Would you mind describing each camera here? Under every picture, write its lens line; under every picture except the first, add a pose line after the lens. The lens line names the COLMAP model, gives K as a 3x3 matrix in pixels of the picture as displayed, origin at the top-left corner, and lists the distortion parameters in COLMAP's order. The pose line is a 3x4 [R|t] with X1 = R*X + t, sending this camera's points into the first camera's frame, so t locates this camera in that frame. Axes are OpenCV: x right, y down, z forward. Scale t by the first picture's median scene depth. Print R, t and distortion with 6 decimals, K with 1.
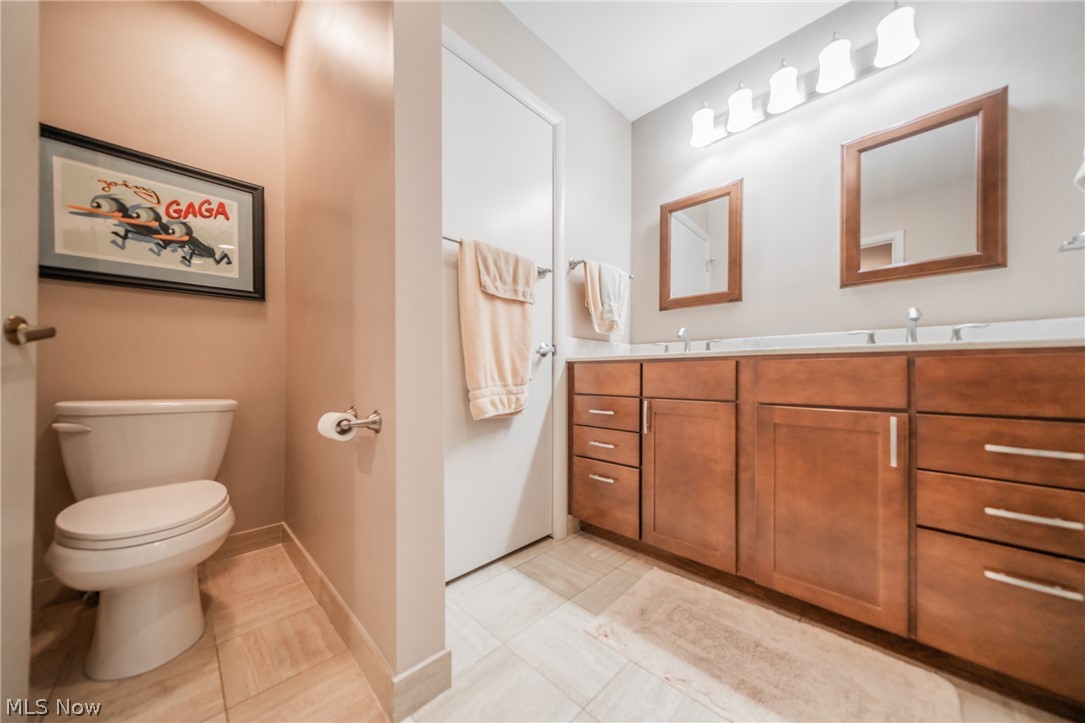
lens RADIAL K [[364.3, 0, 543.8], [0, 364.3, 374.0], [0, 0, 1]] dist [0.009551, -0.000049]
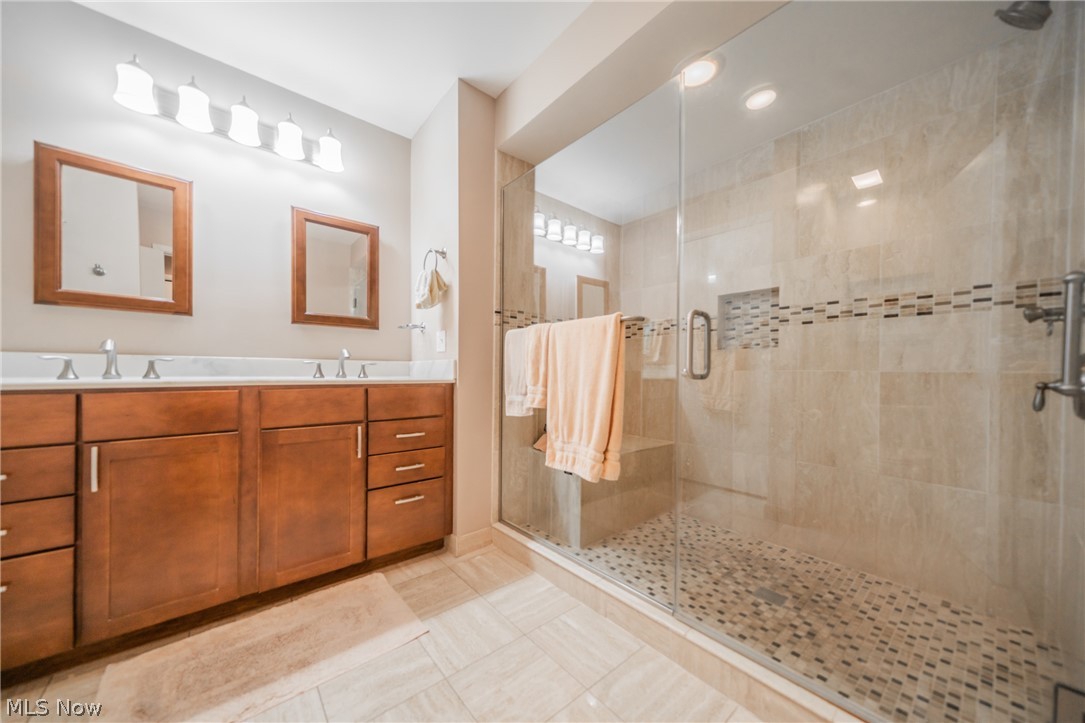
lens RADIAL K [[364.3, 0, 543.8], [0, 364.3, 374.0], [0, 0, 1]] dist [0.009551, -0.000049]
pose [[0.099033, -0.001737, 0.995083, -0.447428], [-0.009917, 0.999947, 0.002733, -0.101359], [-0.995035, -0.010139, 0.099011, 0.047797]]
